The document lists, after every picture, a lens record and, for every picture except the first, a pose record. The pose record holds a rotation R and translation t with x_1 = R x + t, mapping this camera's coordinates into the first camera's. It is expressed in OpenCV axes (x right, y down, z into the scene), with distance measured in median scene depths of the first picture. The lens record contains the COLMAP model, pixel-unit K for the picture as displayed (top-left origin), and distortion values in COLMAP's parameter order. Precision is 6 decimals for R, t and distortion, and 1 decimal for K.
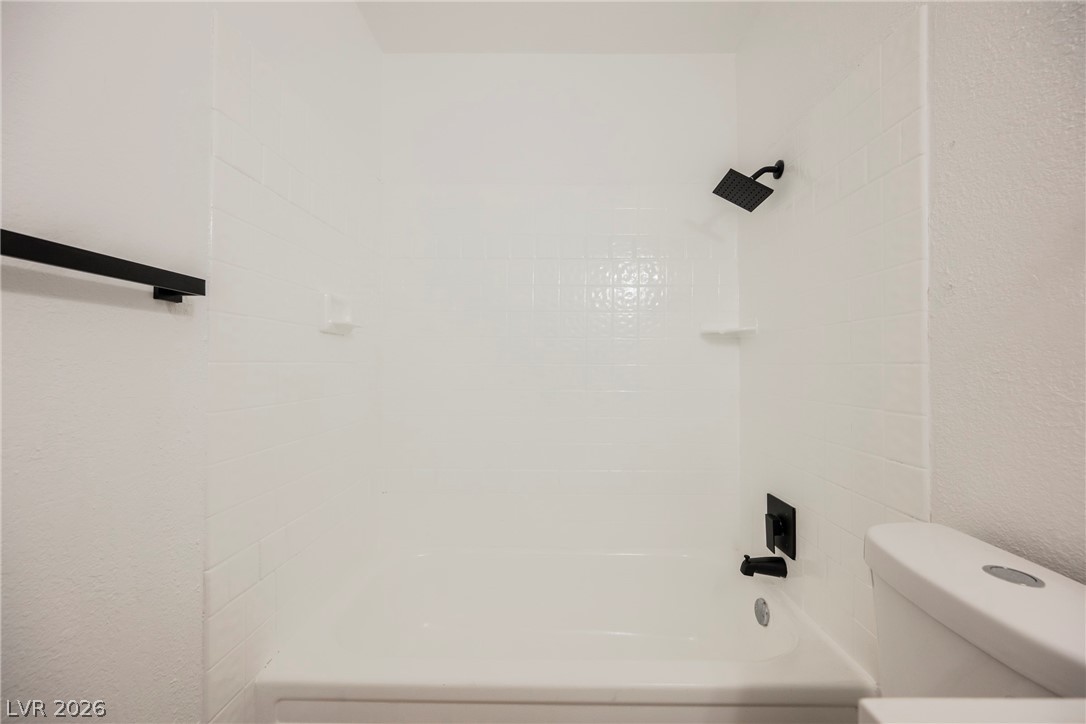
lens RADIAL K [[421.9, 0, 543.0], [0, 421.9, 362.0], [0, 0, 1]] dist [-0.002259, 0.000486]
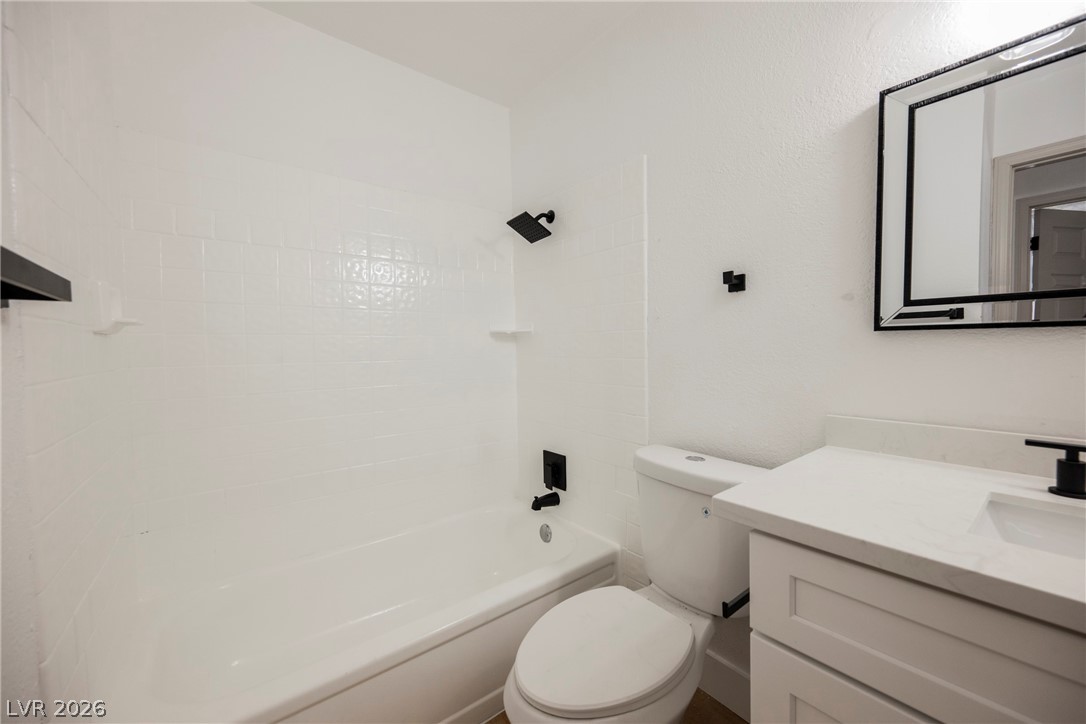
lens RADIAL K [[421.9, 0, 543.0], [0, 421.9, 362.0], [0, 0, 1]] dist [-0.002259, 0.000486]
pose [[0.781959, -0.035839, 0.622298, -0.350639], [0.012107, 0.999031, 0.042322, -0.039704], [-0.623212, -0.025560, 0.781635, -0.083810]]
